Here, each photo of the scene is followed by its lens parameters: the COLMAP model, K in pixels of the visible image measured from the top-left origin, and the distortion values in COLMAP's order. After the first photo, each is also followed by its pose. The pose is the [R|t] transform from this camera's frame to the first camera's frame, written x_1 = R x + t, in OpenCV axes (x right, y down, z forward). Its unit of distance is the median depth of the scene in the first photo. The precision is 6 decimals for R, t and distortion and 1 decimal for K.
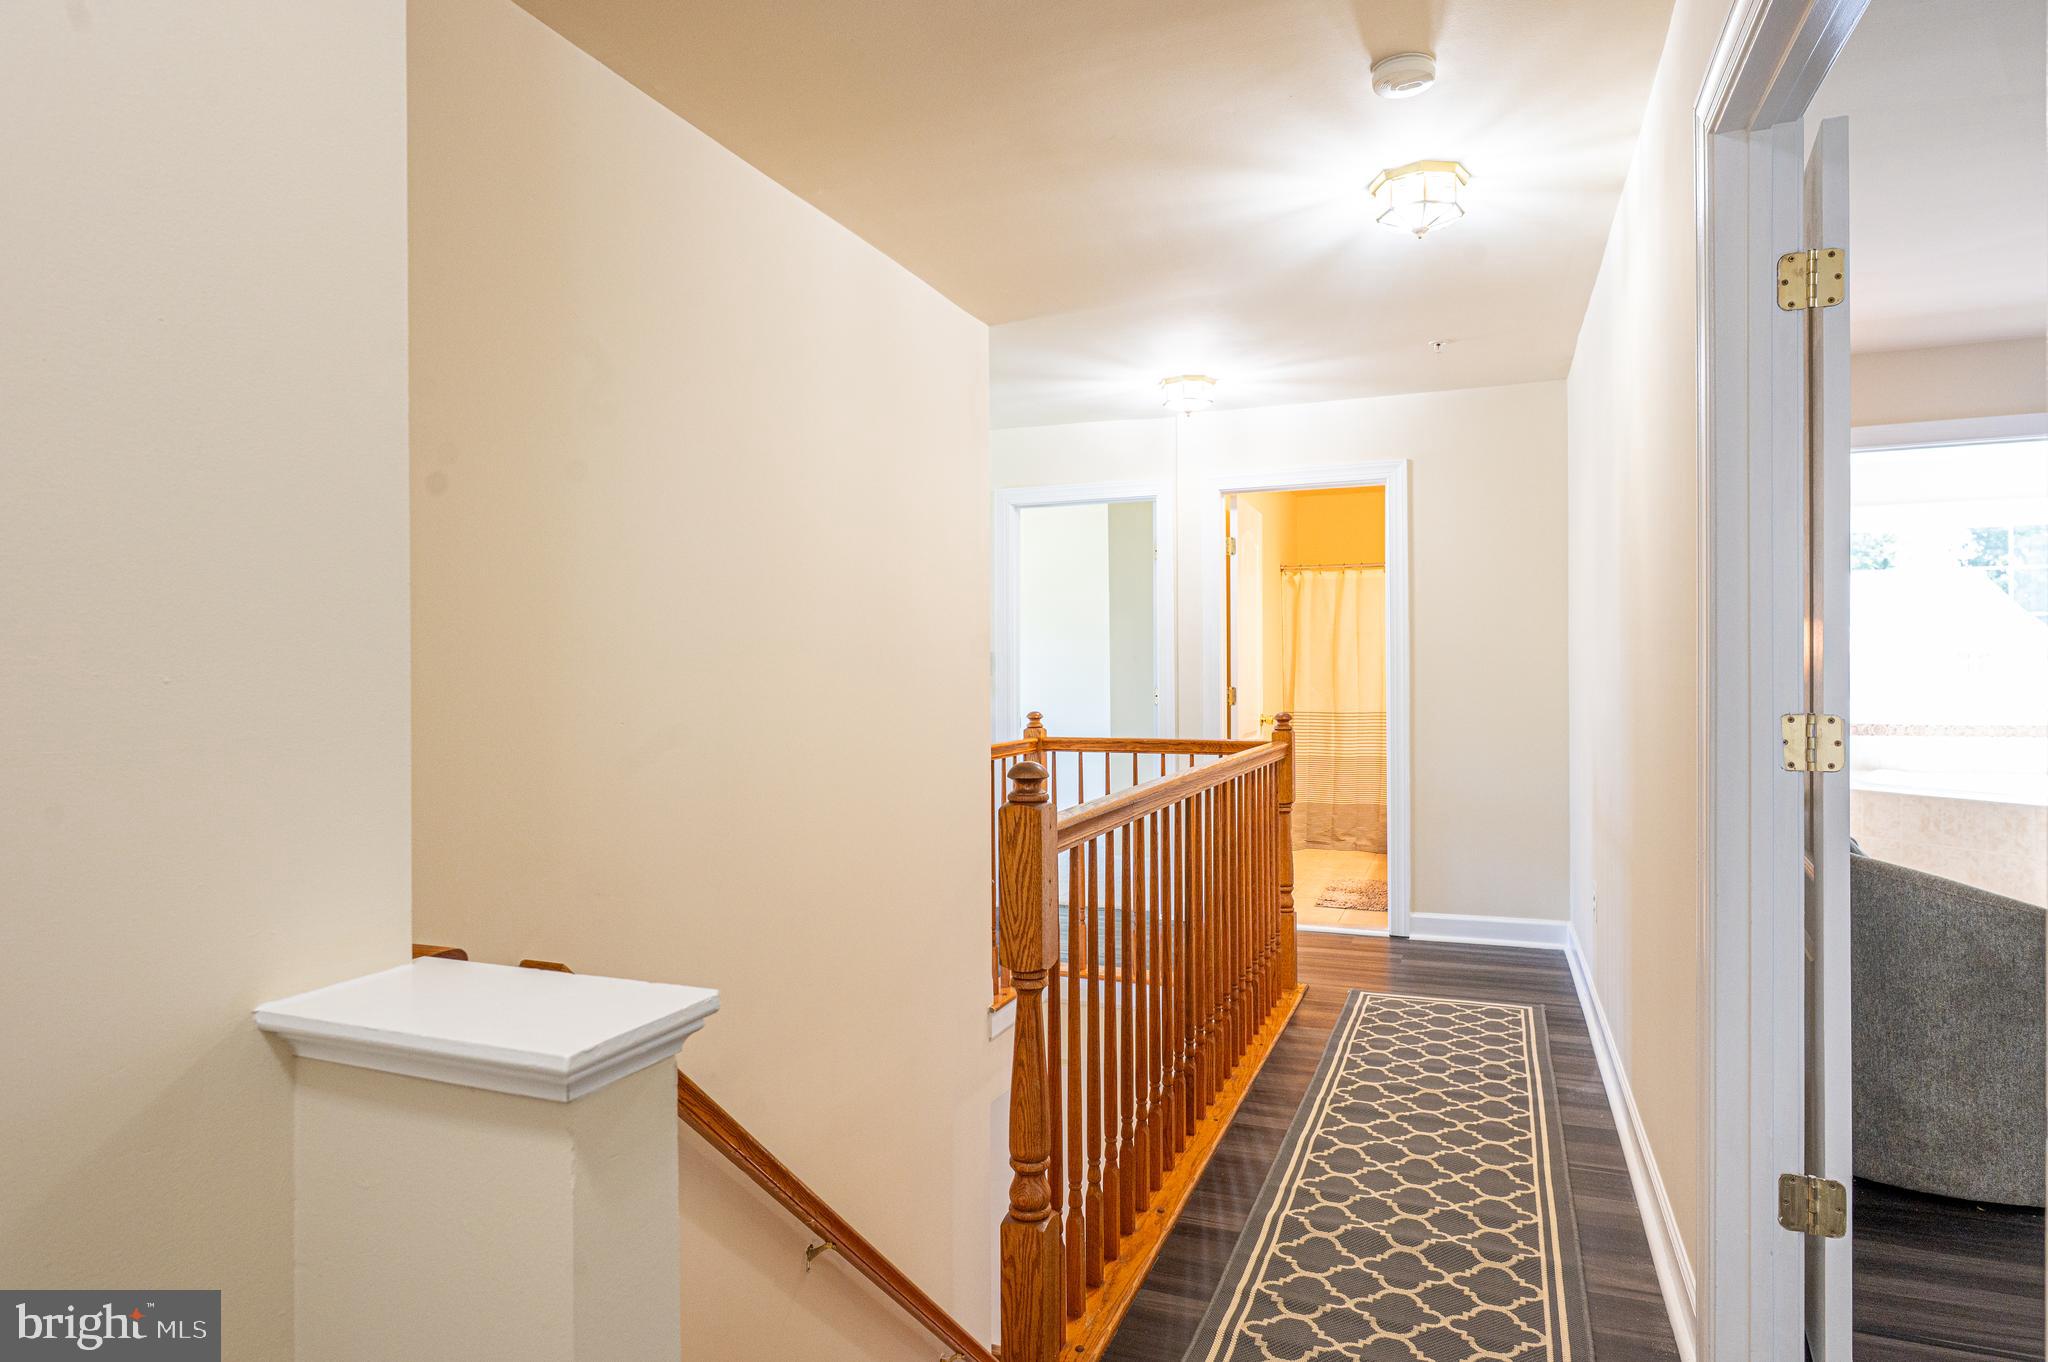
lens RADIAL K [[1179.1, 0, 1022.9], [0, 1179.1, 678.9], [0, 0, 1]] dist [0.001908, -0.000486]
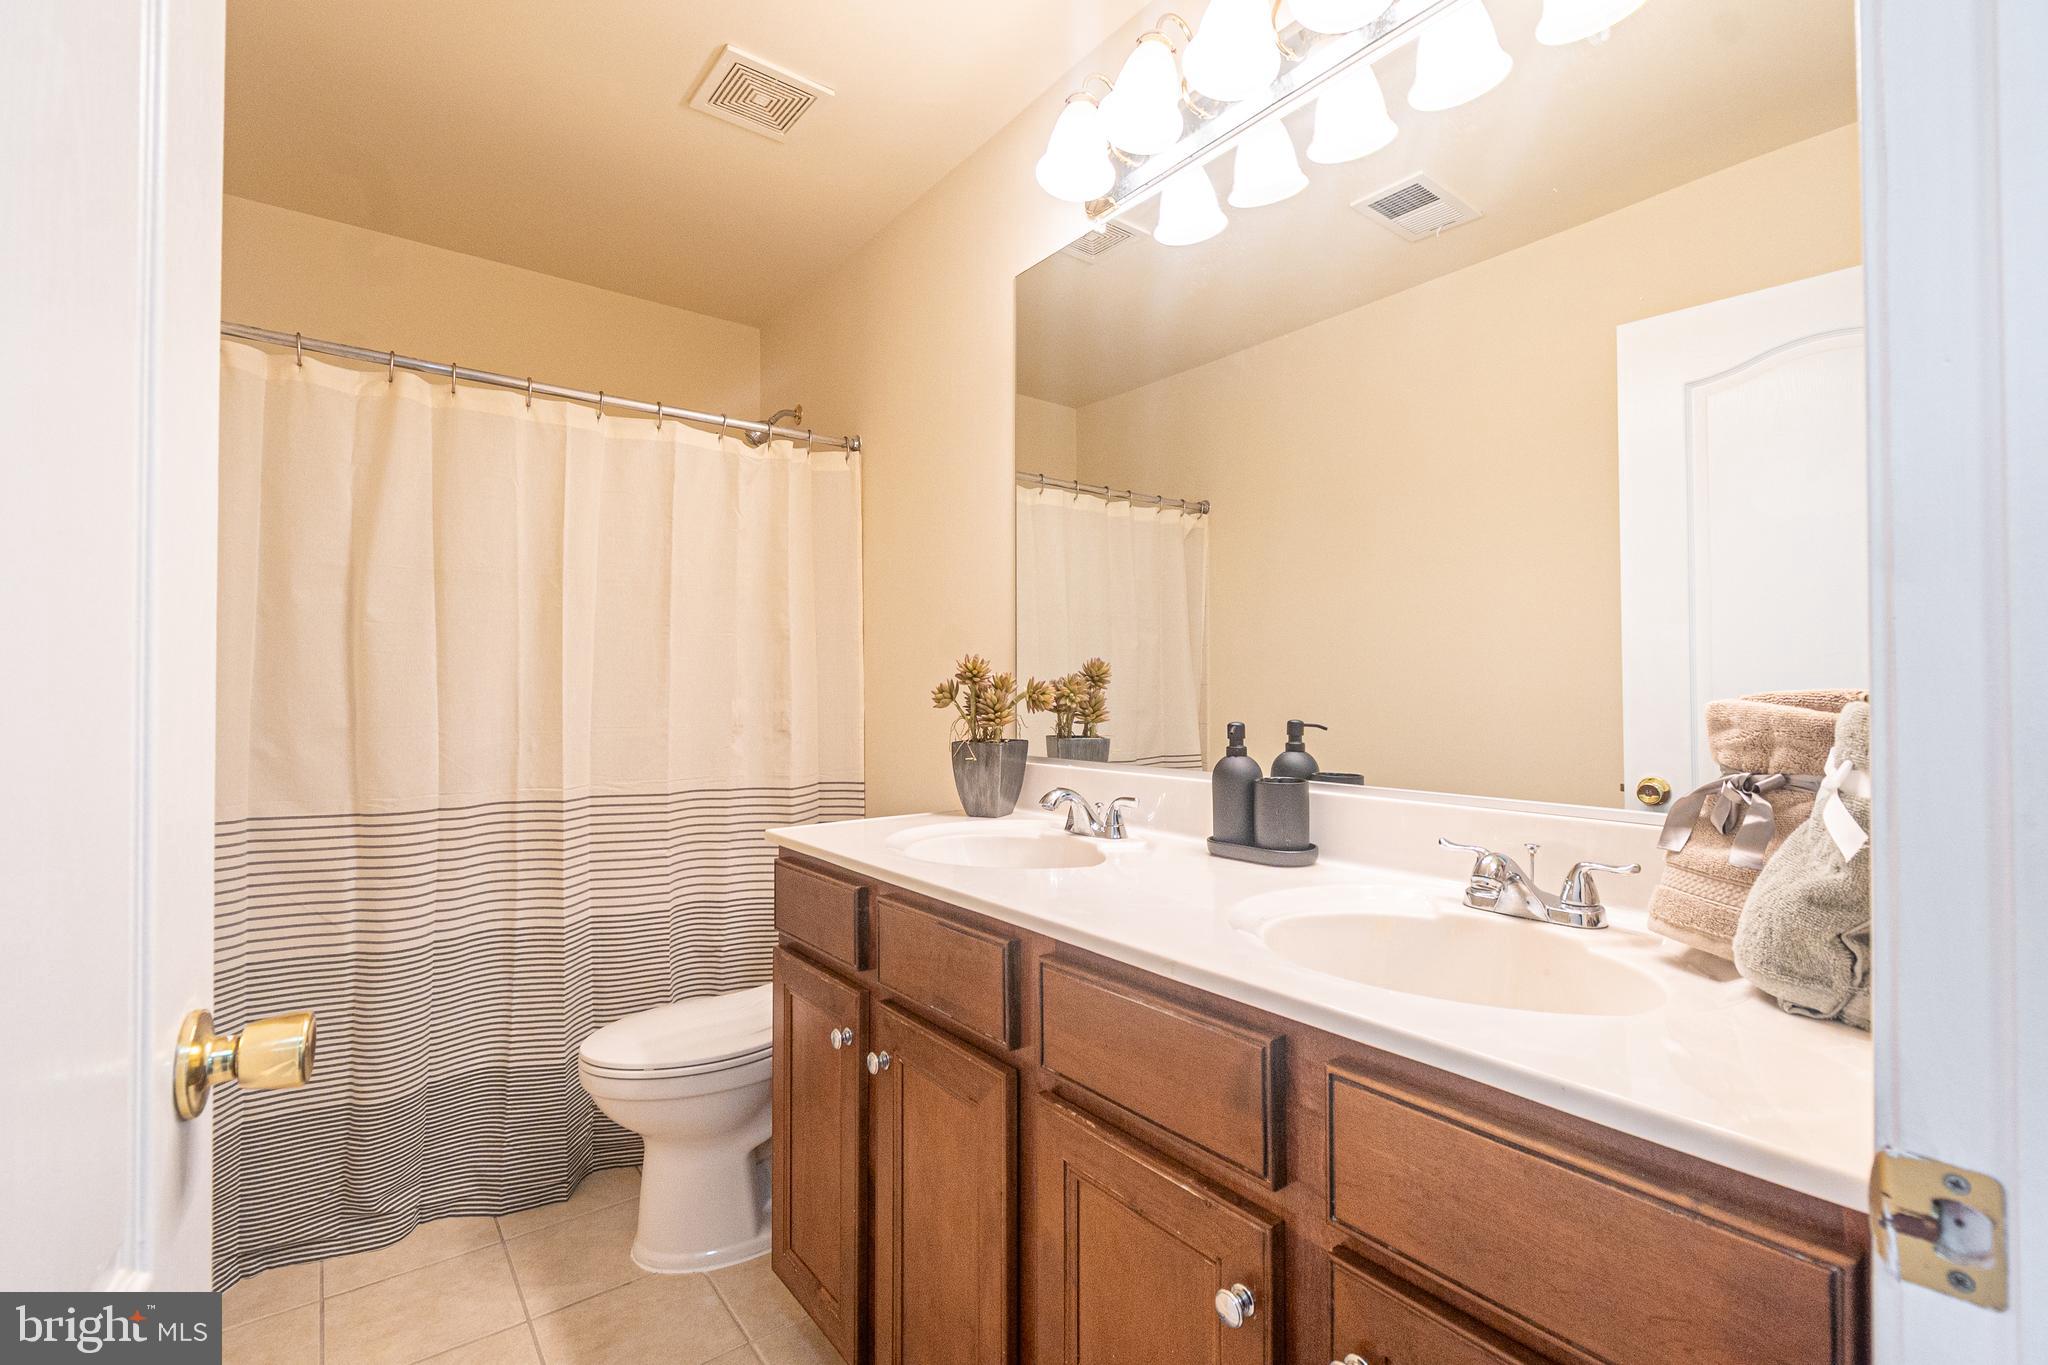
lens RADIAL K [[910.7, 0, 1018.6], [0, 910.7, 686.1], [0, 0, 1]] dist [-0.001774, -0.000065]
pose [[0.518023, 0.009786, 0.855311, 0.148636], [0.002218, 0.999916, -0.012784, -0.002331], [-0.855364, 0.008519, 0.517957, 0.725120]]
